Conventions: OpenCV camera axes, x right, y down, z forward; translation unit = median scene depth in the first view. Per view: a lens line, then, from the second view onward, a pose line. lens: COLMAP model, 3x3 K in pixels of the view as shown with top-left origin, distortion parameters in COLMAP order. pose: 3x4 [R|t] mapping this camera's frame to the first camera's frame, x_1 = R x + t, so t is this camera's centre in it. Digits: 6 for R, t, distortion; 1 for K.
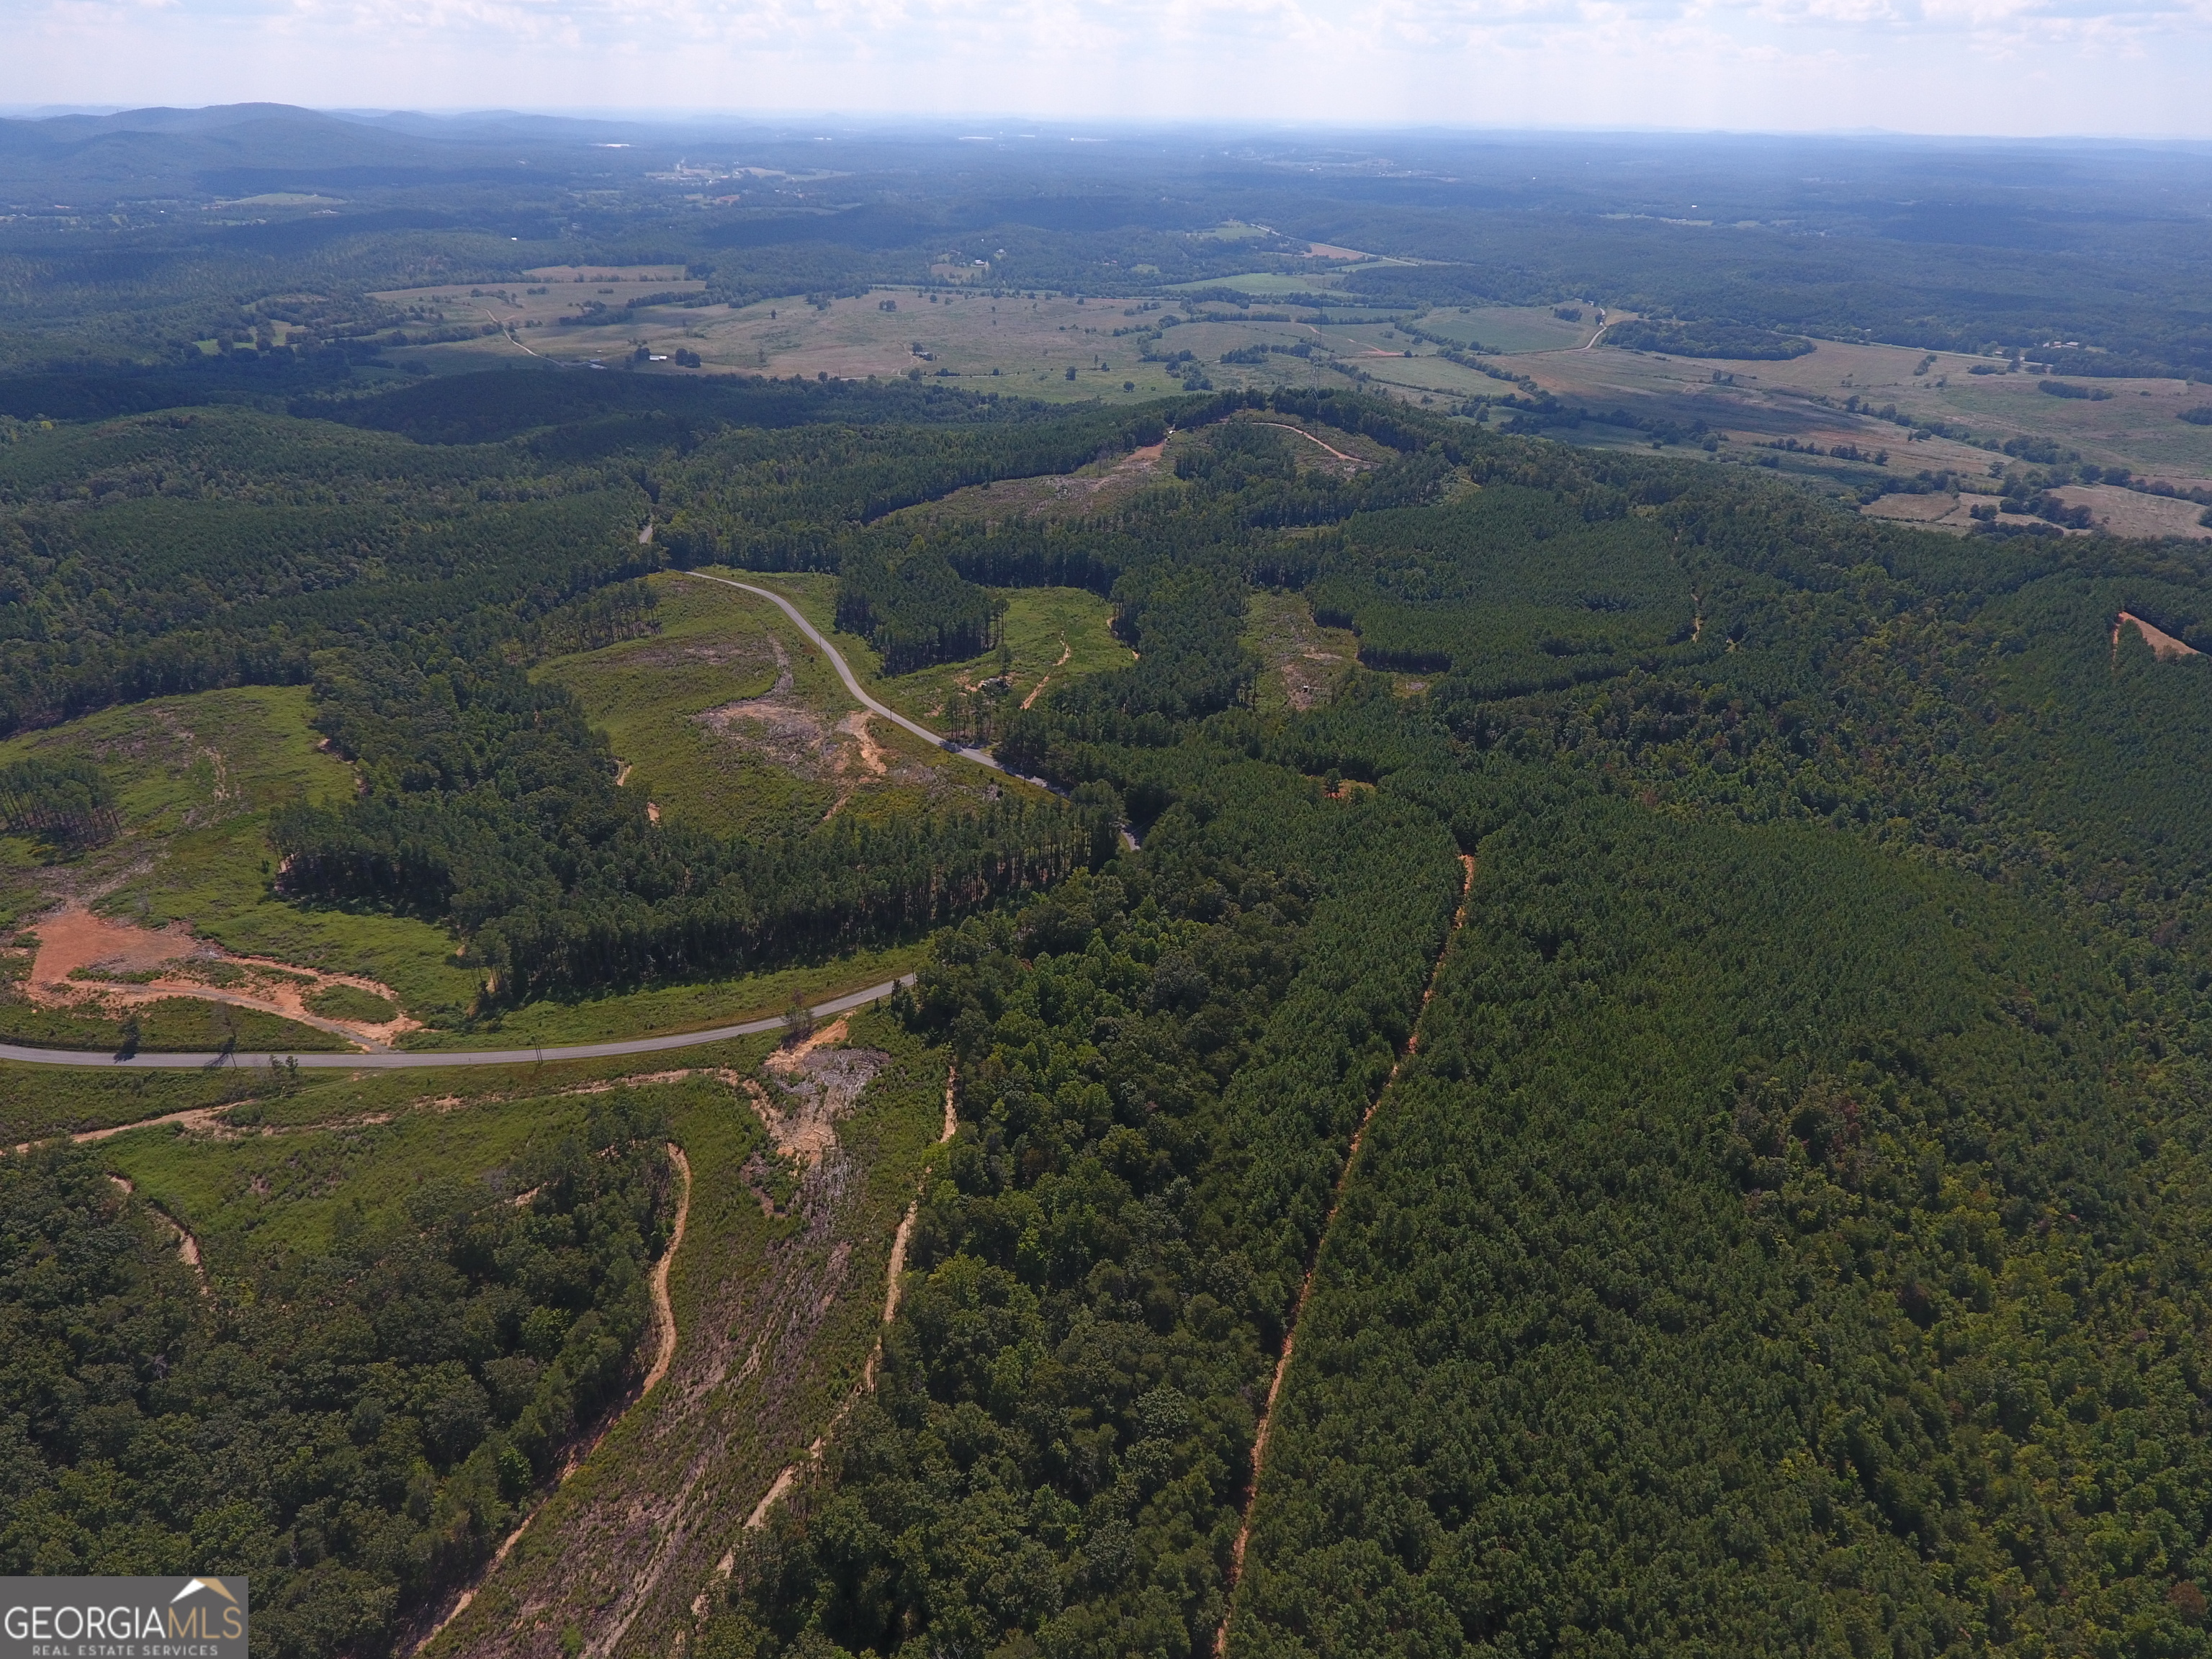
lens RADIAL K [[1293.2, 0, 1078.3], [0, 1293.2, 828.2], [0, 0, 1]] dist [-0.006153, 0.001282]
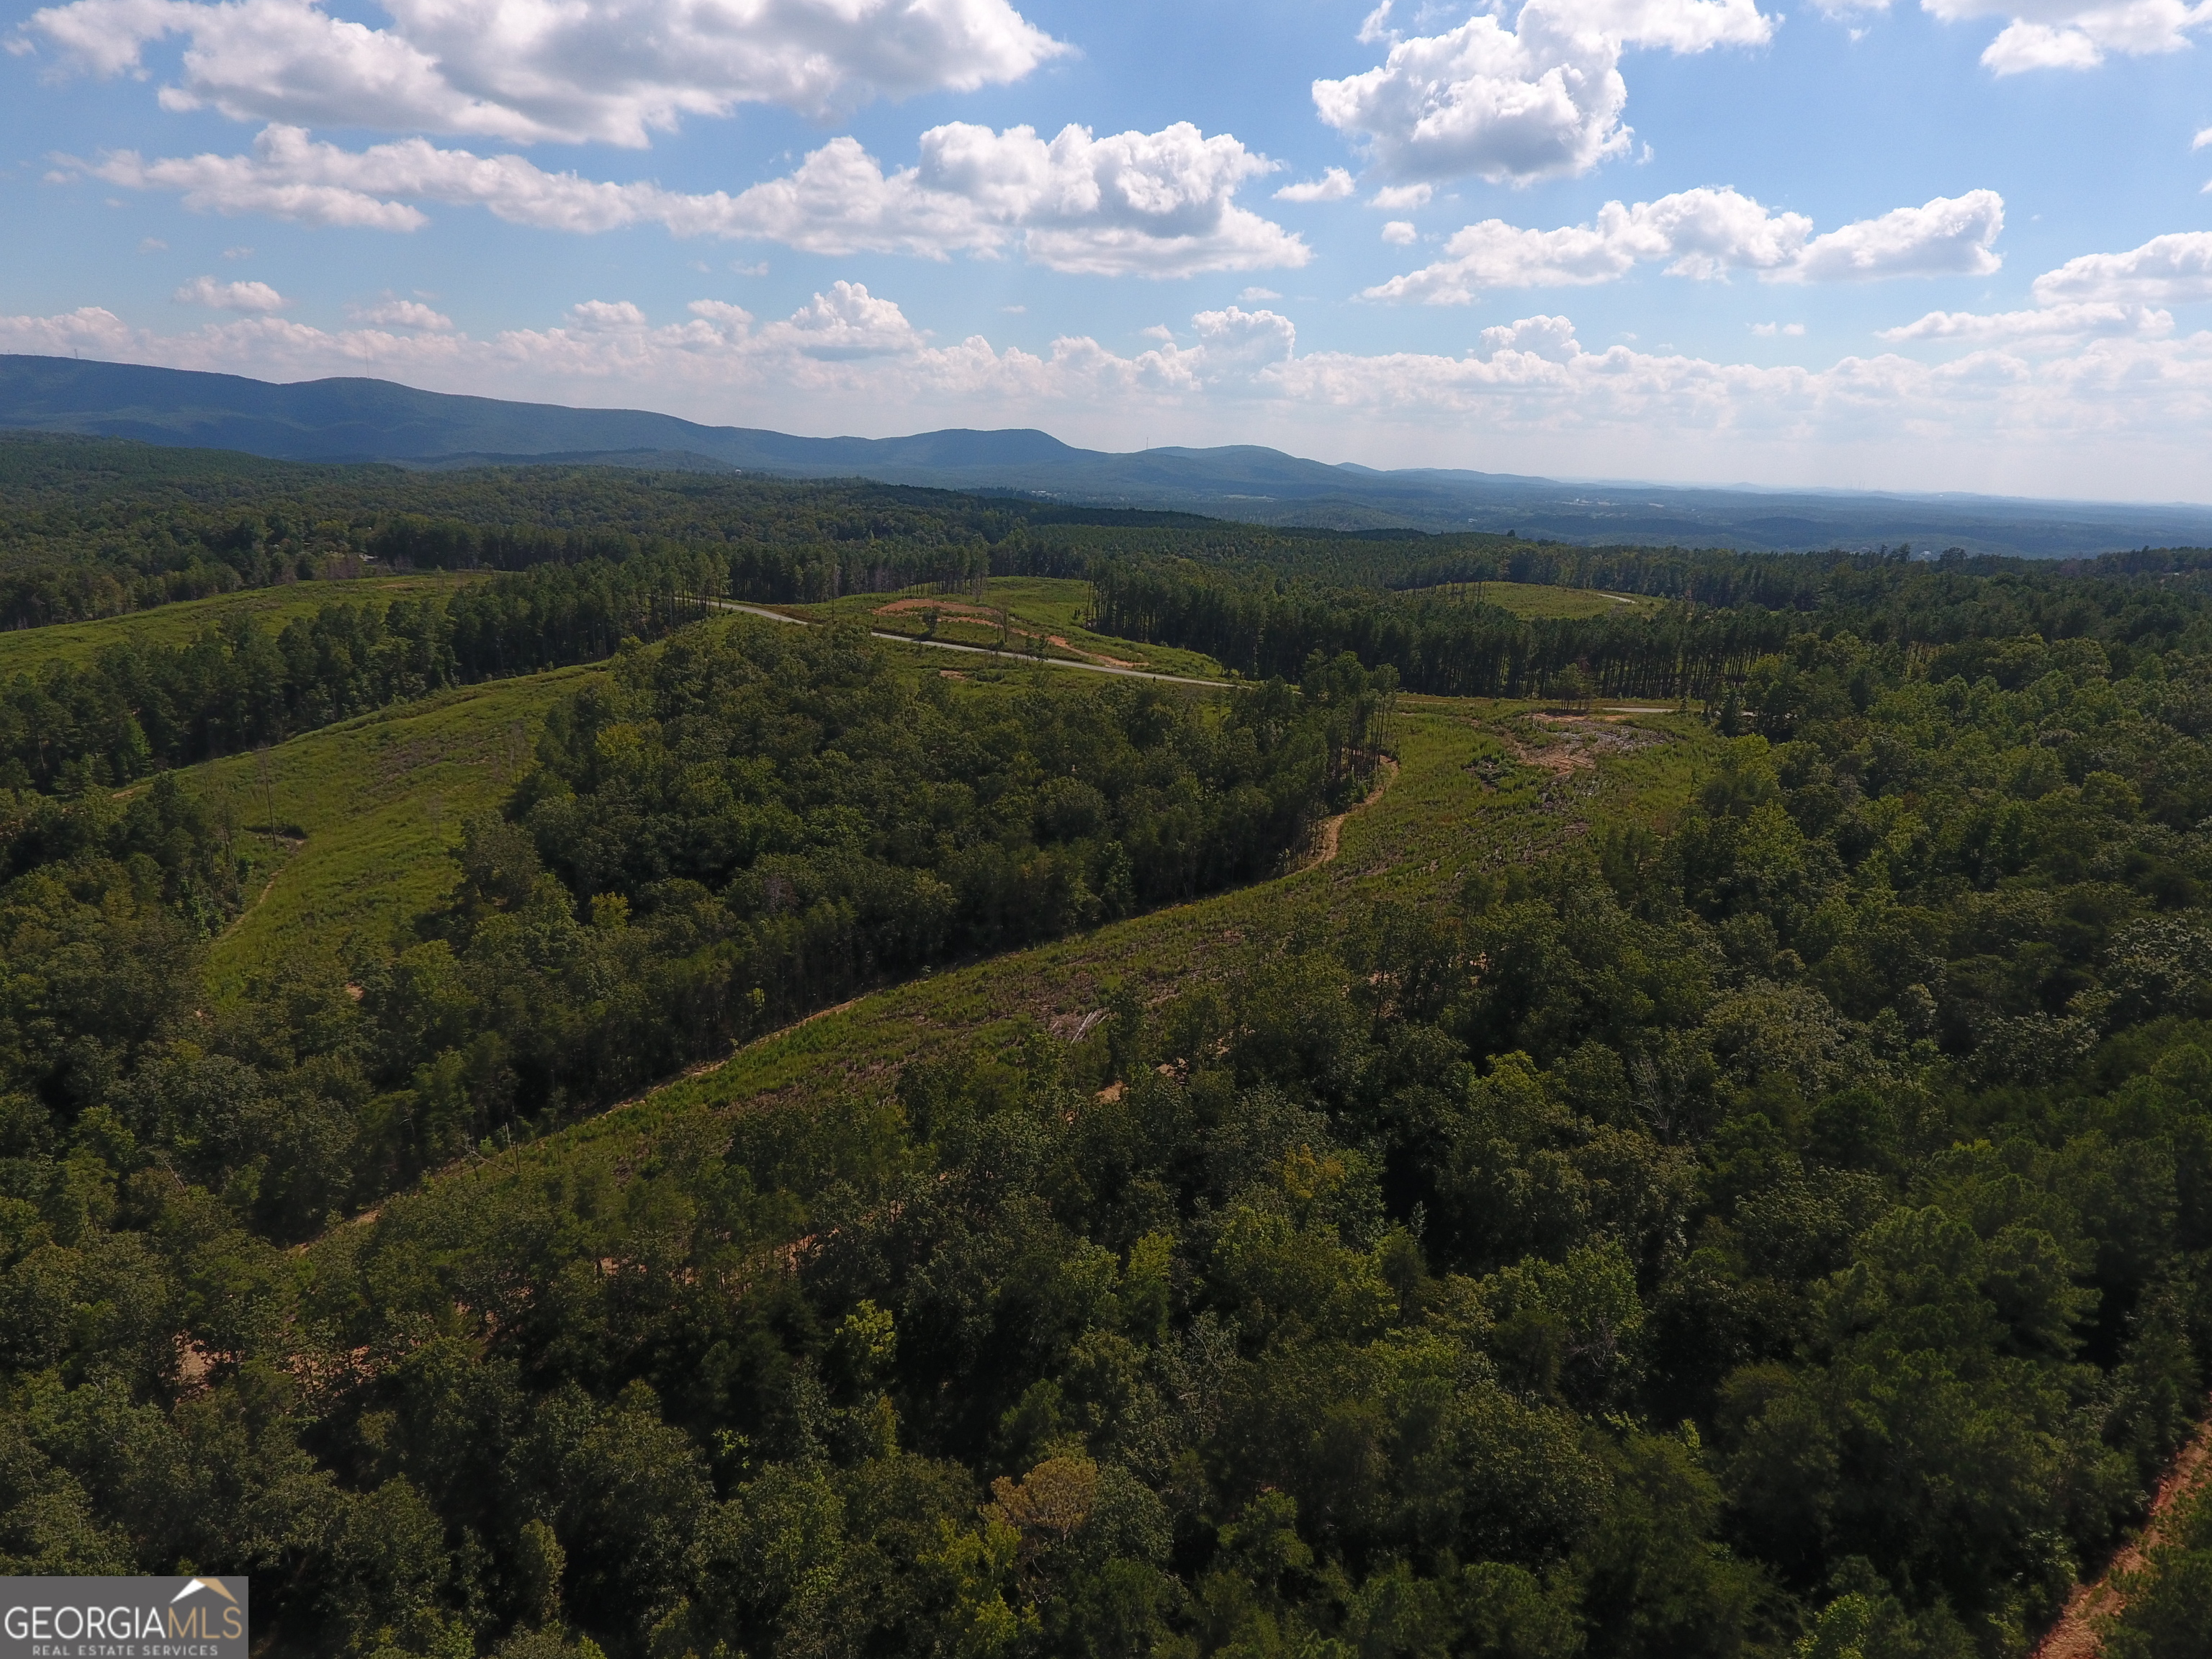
lens RADIAL K [[1294.8, 0, 1079.5], [0, 1294.8, 824.3], [0, 0, 1]] dist [-0.006289, 0.001252]
pose [[0.809841, 0.167510, -0.562226, -0.005369], [-0.306189, 0.938168, -0.161522, 0.436933], [0.500405, 0.302955, 0.811057, 0.236536]]
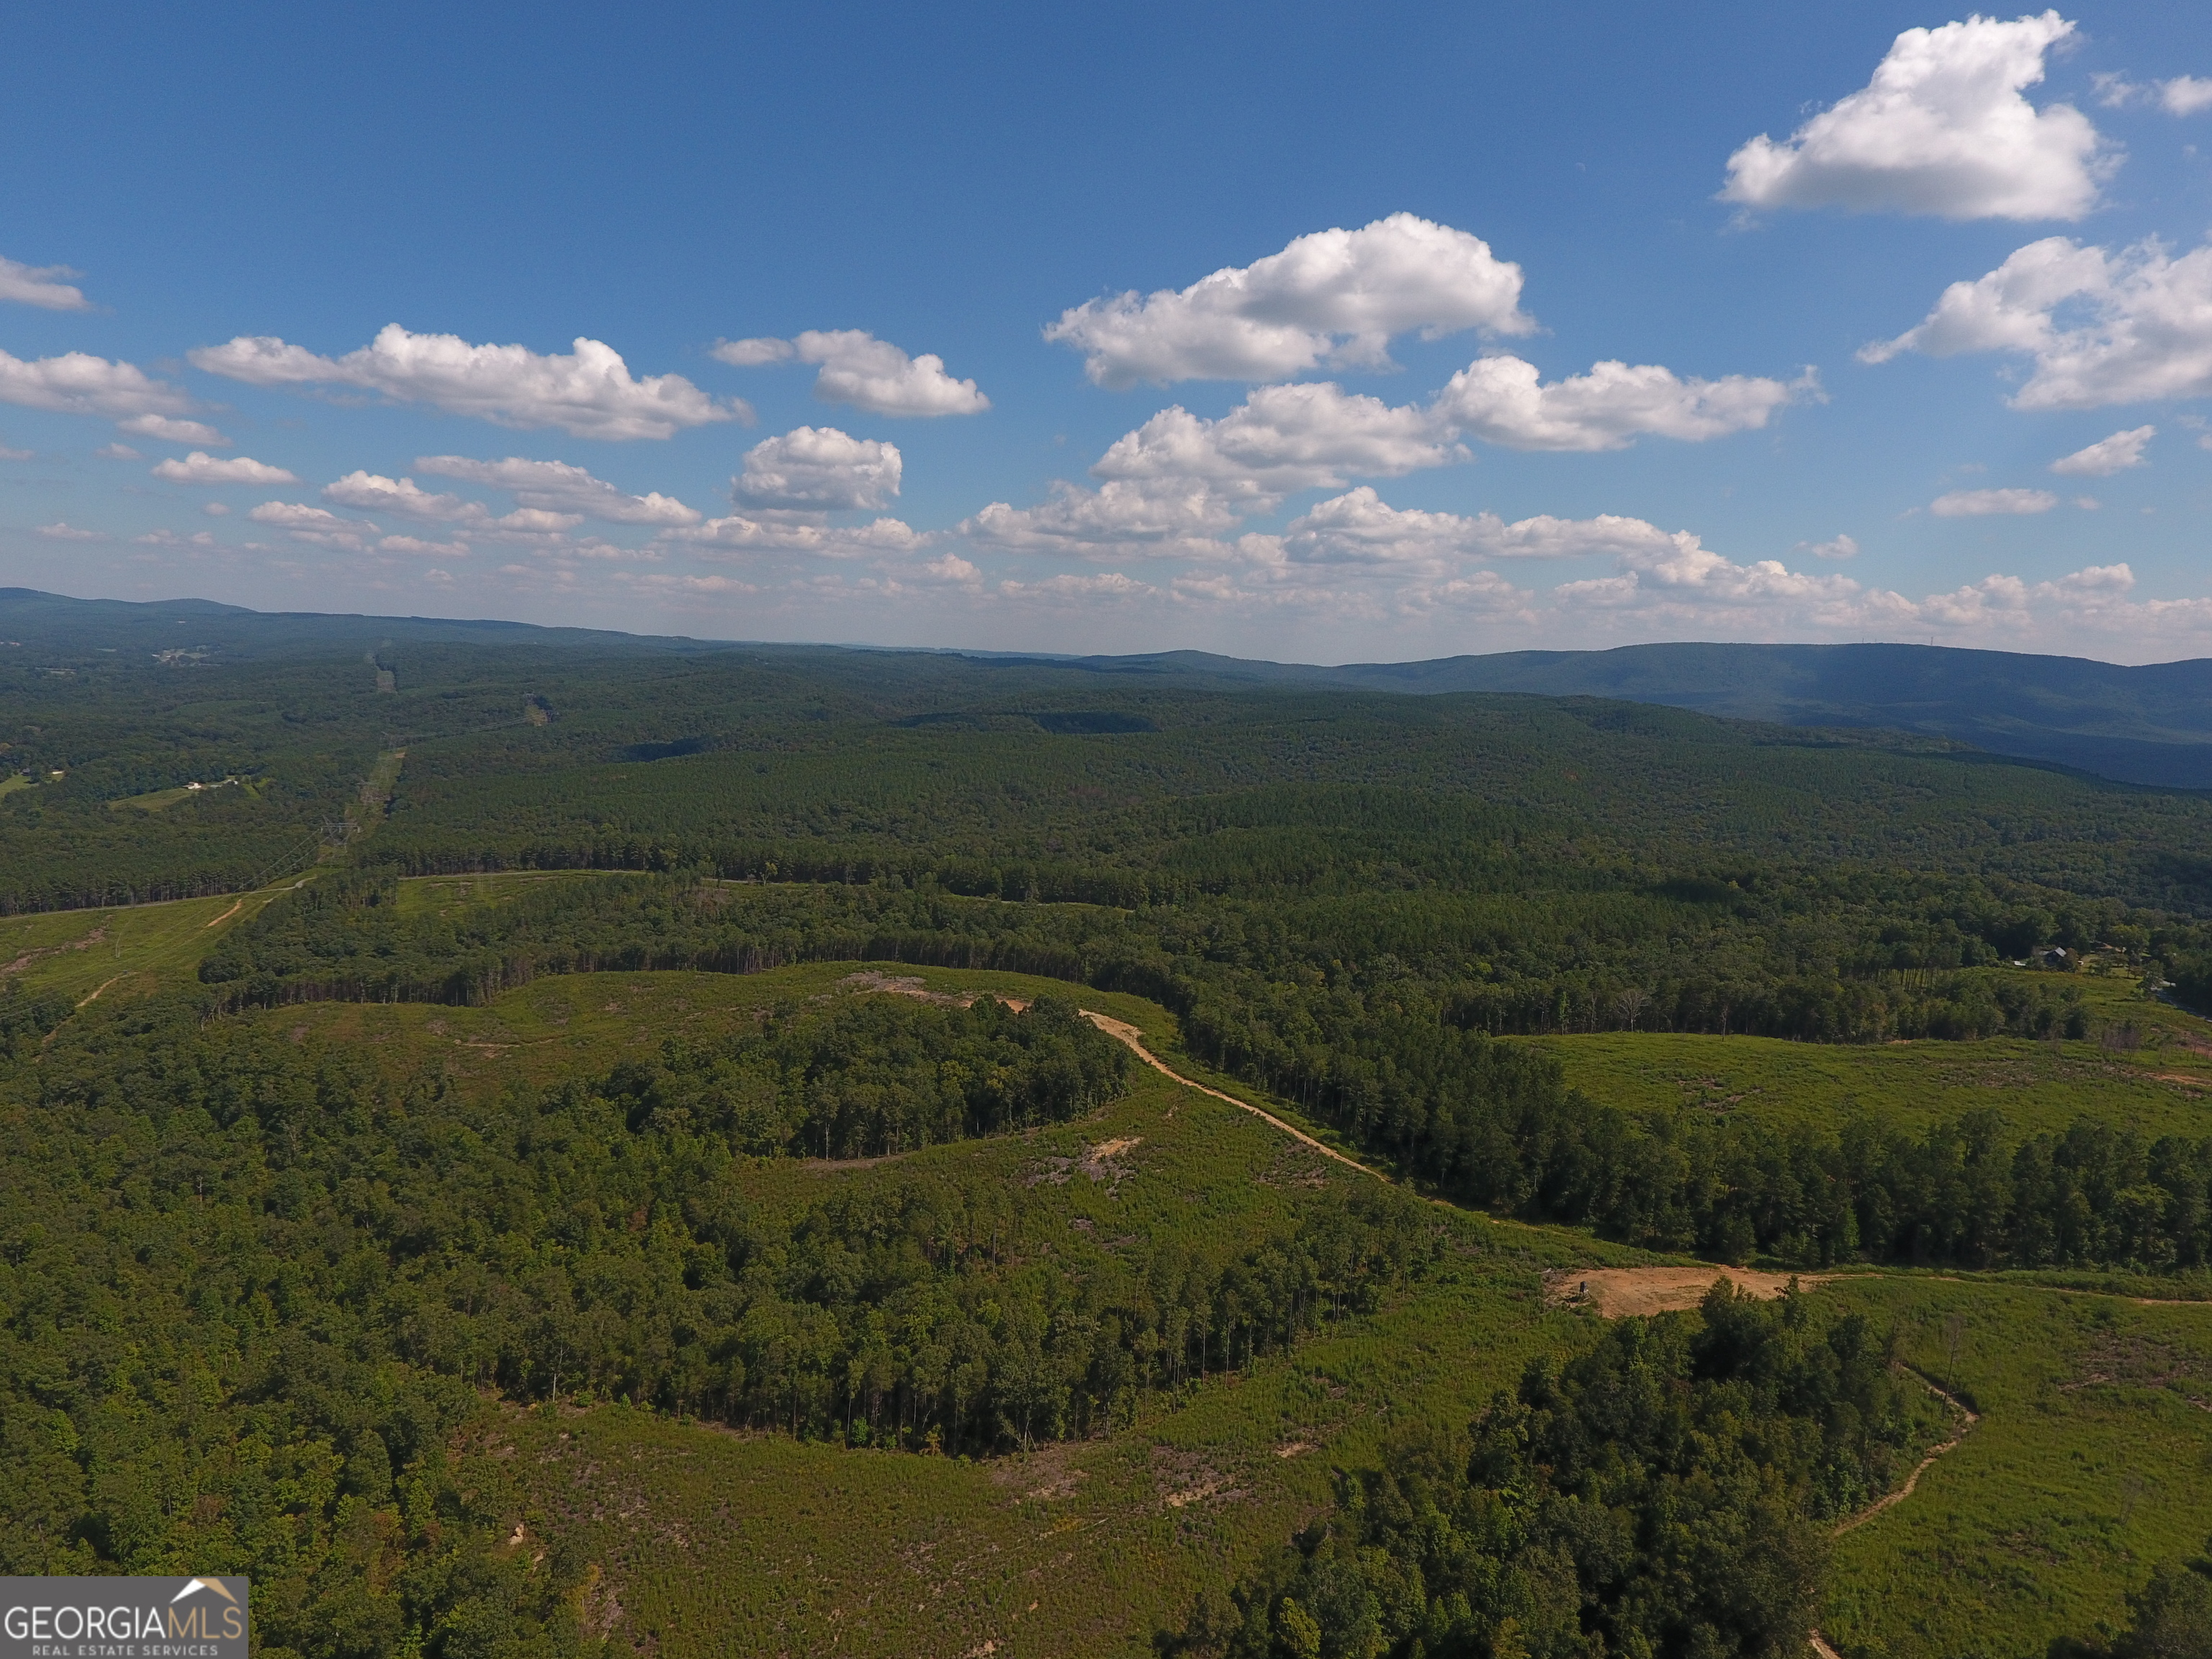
lens RADIAL K [[1296.2, 0, 1081.1], [0, 1296.2, 824.4], [0, 0, 1]] dist [-0.007380, 0.001349]
pose [[-0.262757, 0.100281, -0.959637, -0.004424], [-0.520299, 0.822861, 0.228450, 0.280447], [0.812557, 0.559324, -0.164036, 0.149418]]
